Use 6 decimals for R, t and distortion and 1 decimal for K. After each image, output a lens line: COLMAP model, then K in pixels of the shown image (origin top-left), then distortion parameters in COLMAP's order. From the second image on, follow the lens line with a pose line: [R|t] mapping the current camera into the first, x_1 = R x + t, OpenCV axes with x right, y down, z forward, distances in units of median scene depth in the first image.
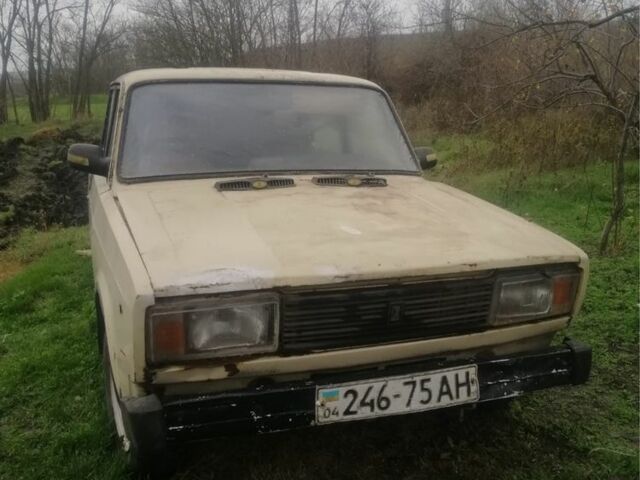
lens RADIAL K [[630.9, 0, 317.6], [0, 630.9, 238.2], [0, 0, 1]] dist [0.031139, 0.000000]
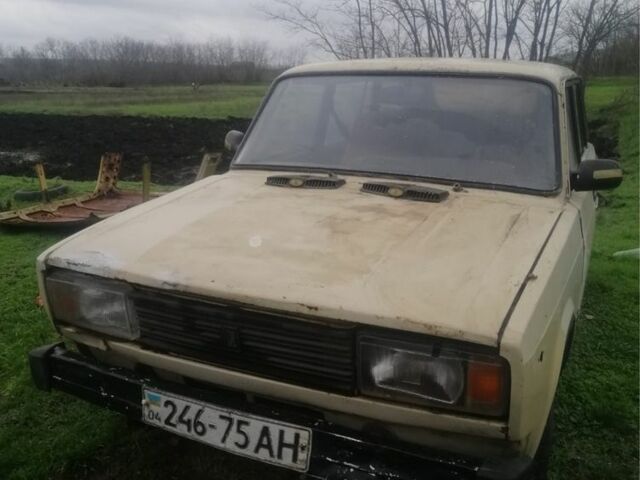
lens RADIAL K [[630.9, 0, 319.6], [0, 630.9, 239.7], [0, 0, 1]] dist [0.031139, 0.000000]
pose [[0.718049, 0.171887, -0.674433, 0.797719], [-0.151609, 0.984383, 0.089468, -0.119939], [0.679279, 0.038008, 0.732895, 0.419494]]
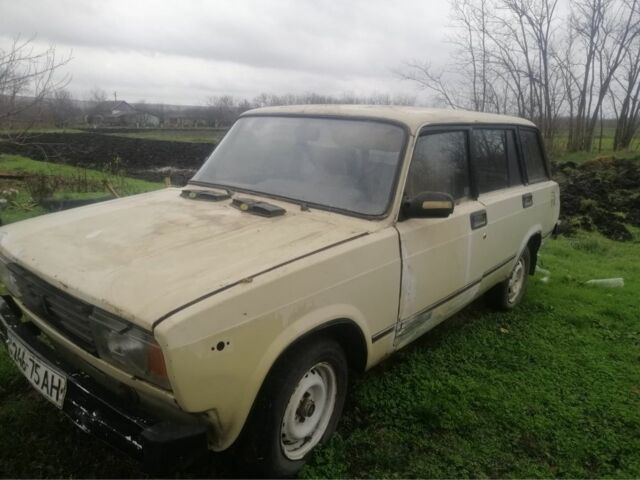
lens RADIAL K [[475.6, 0, 318.1], [0, 475.6, 239.3], [0, 0, 1]] dist [0.023454, -0.019726]
pose [[0.504306, 0.216648, -0.835906, 1.139357], [-0.209728, 0.969761, 0.124810, -0.228270], [0.837669, 0.112371, 0.534493, 0.936462]]
